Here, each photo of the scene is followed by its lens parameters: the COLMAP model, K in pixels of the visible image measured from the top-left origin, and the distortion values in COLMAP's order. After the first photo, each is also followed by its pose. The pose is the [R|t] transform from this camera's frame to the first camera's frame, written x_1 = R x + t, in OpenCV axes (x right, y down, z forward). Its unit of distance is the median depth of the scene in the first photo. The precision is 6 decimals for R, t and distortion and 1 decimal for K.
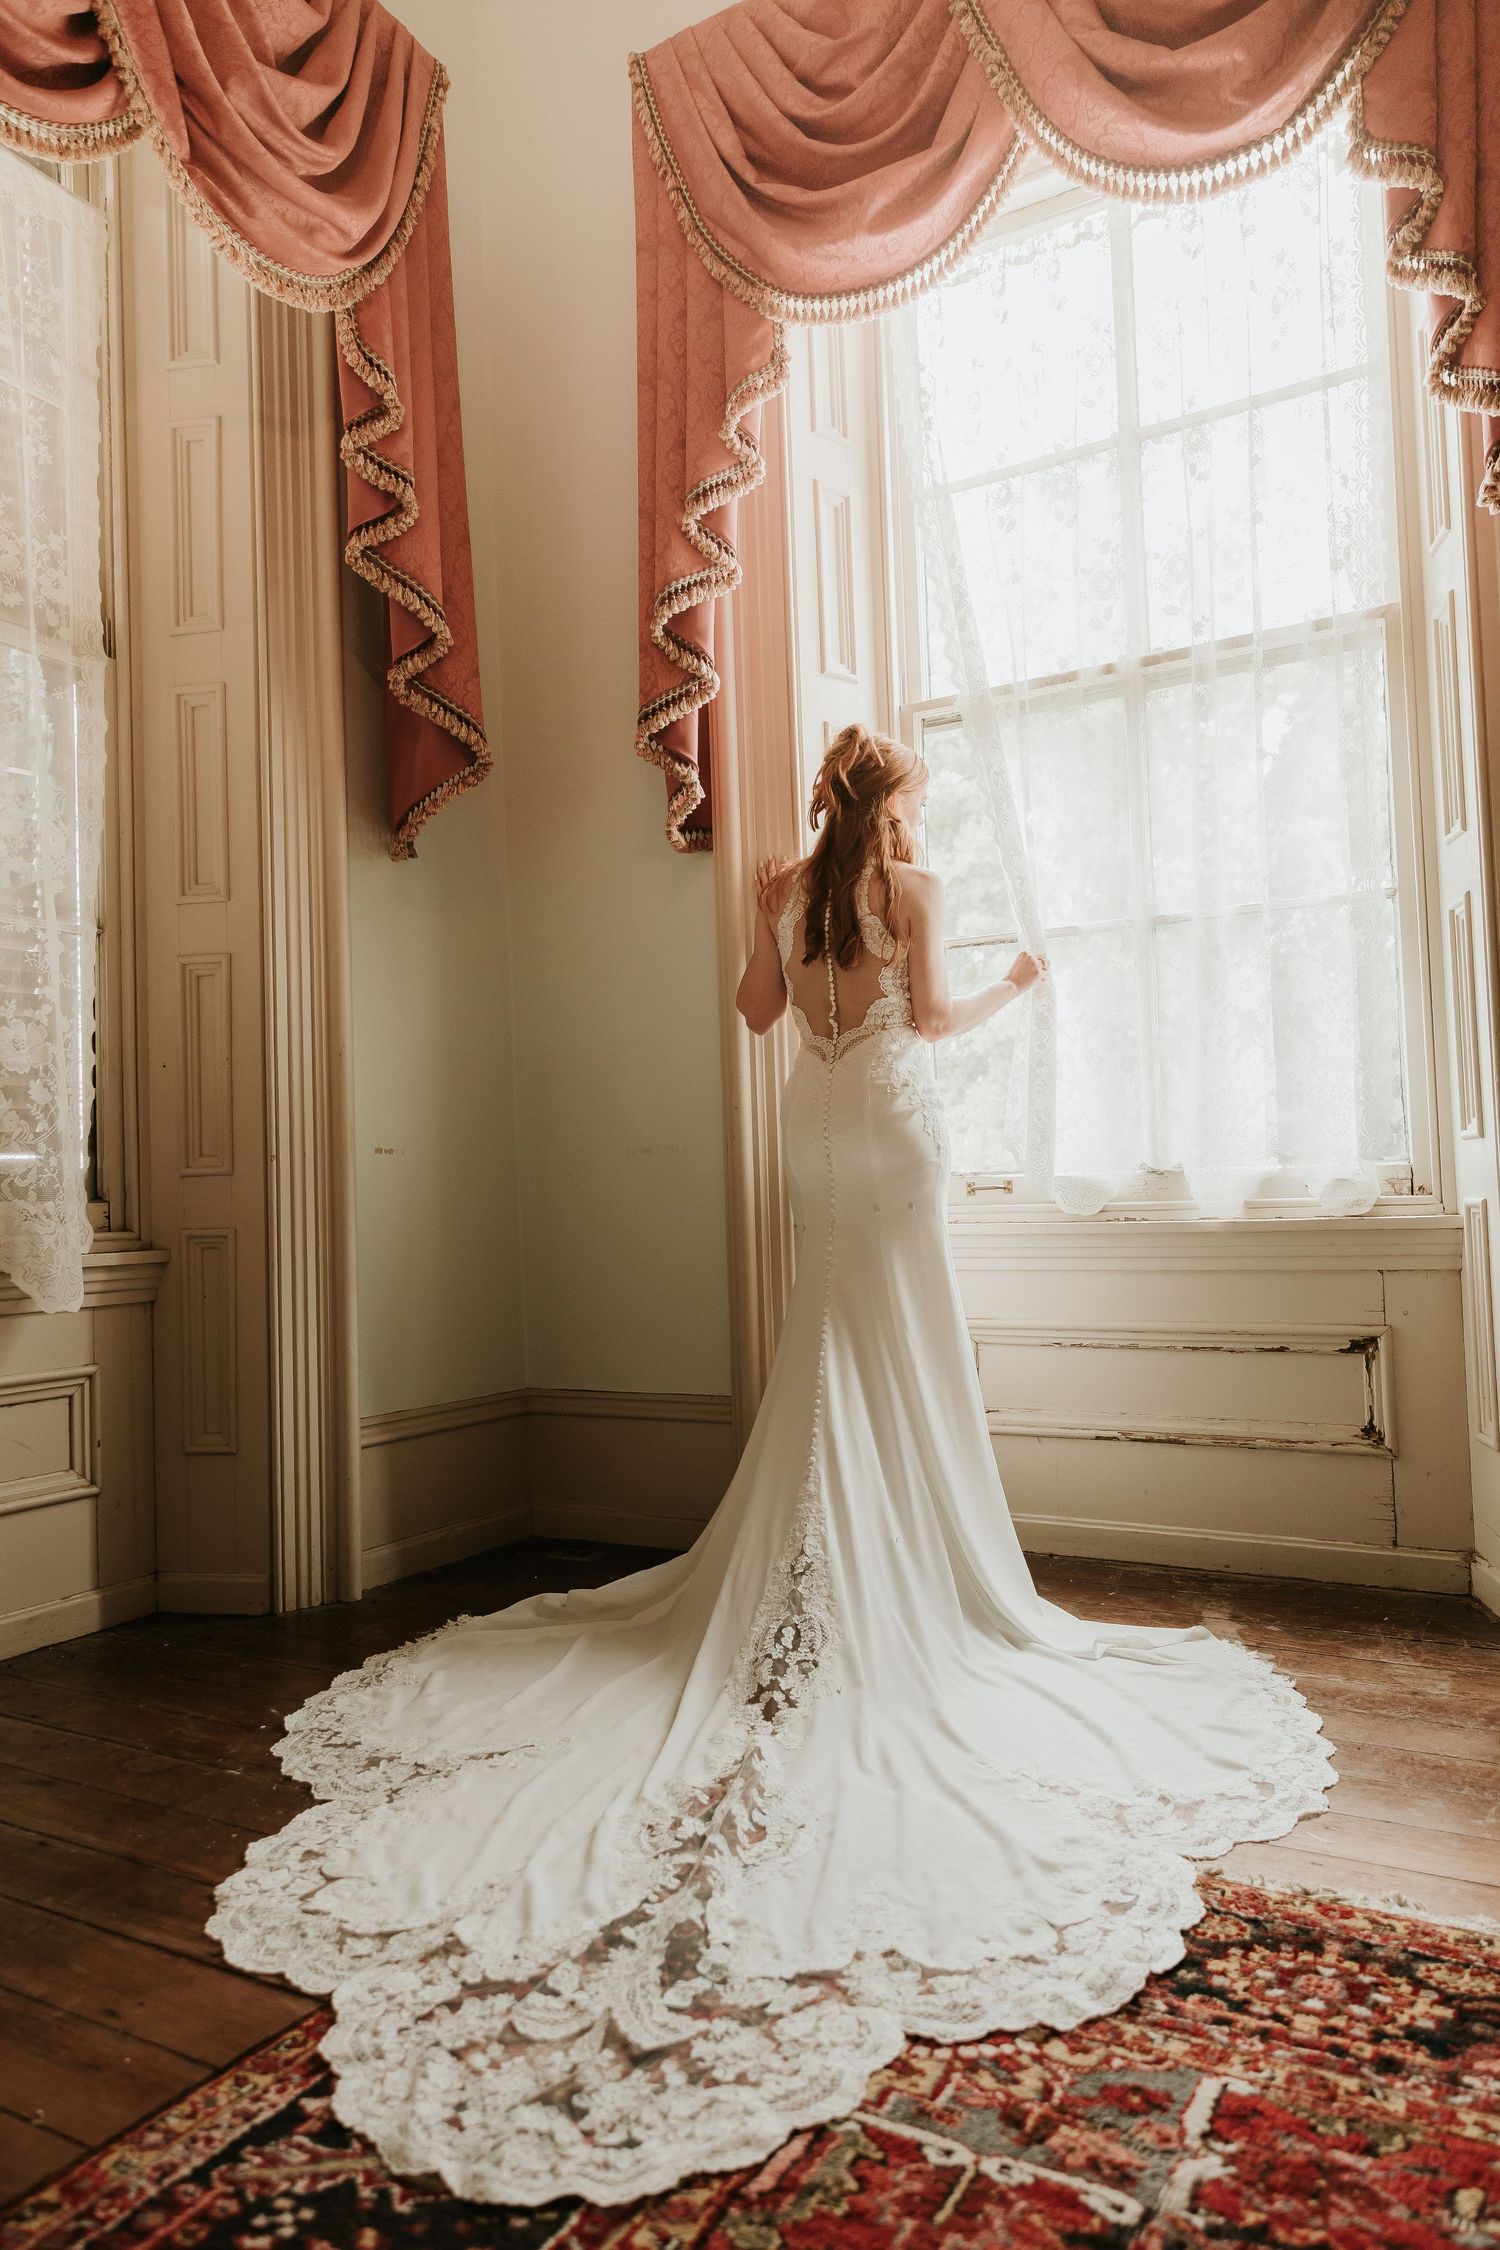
lens RADIAL K [[1515.6, 0, 732.7], [0, 1515.6, 1134.1], [0, 0, 1]] dist [0.006689, 0.012364]
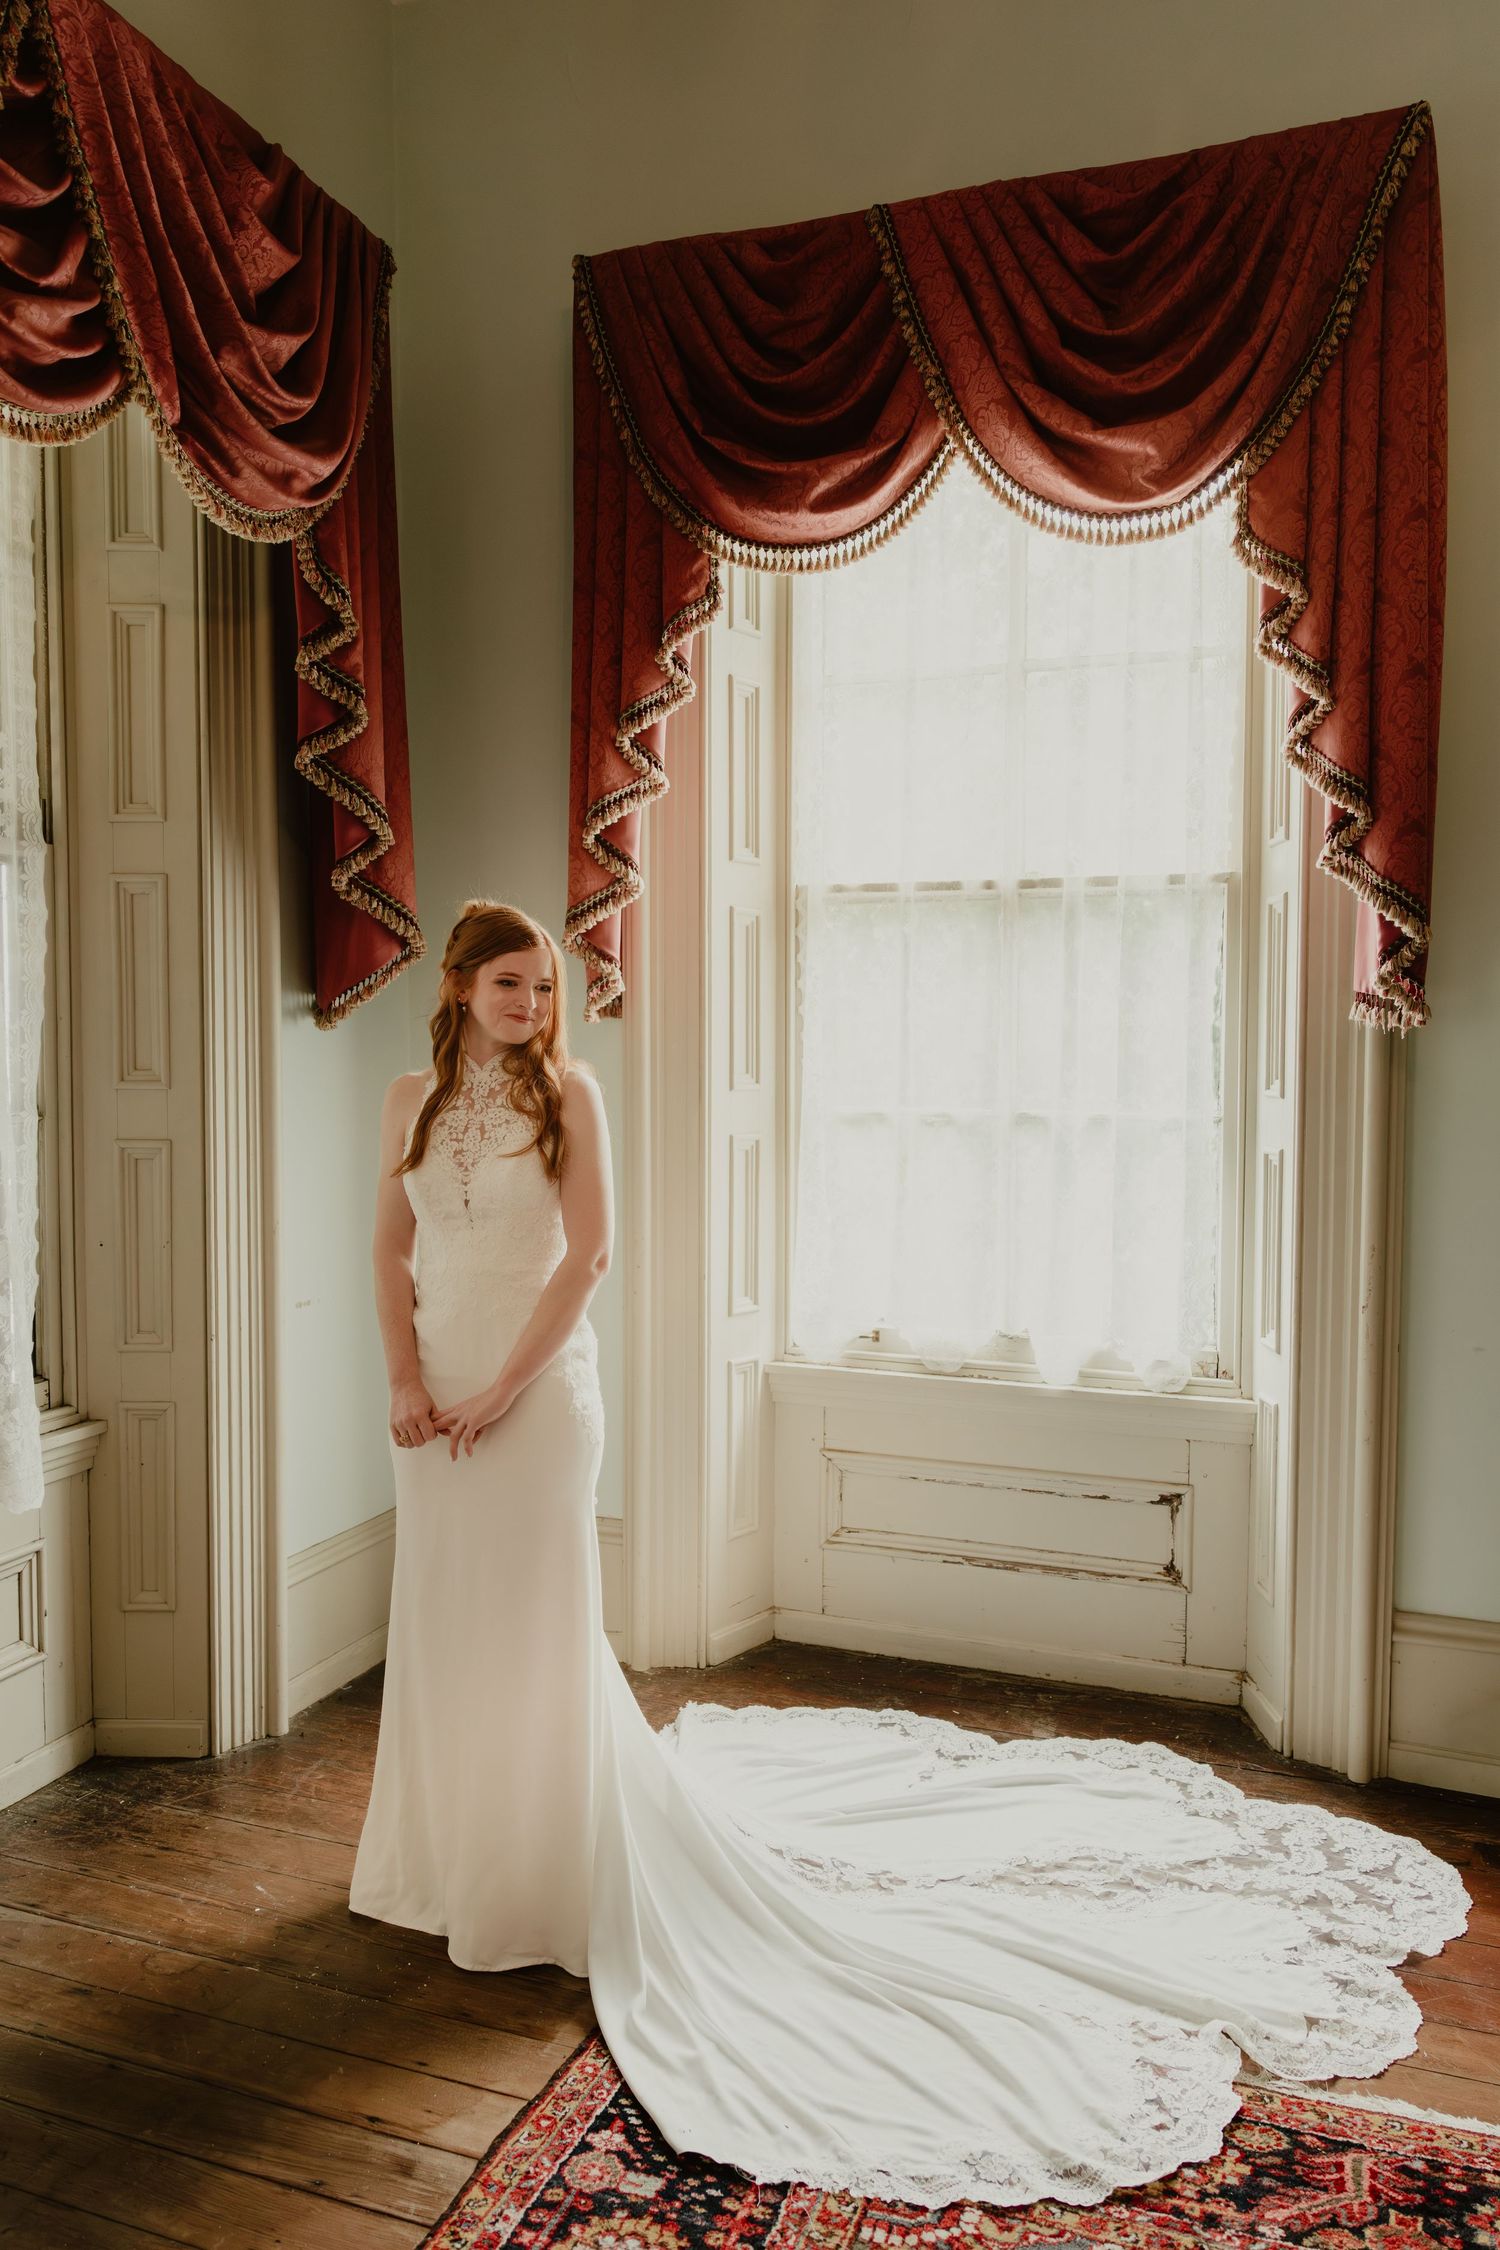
lens RADIAL K [[1607.6, 0, 758.0], [0, 1607.6, 1113.9], [0, 0, 1]] dist [0.008321, 0.003950]
pose [[0.983046, 0.027587, 0.181273, -0.141451], [-0.044020, 0.995212, 0.087267, -0.259796], [-0.177998, -0.093767, 0.979553, -0.154339]]
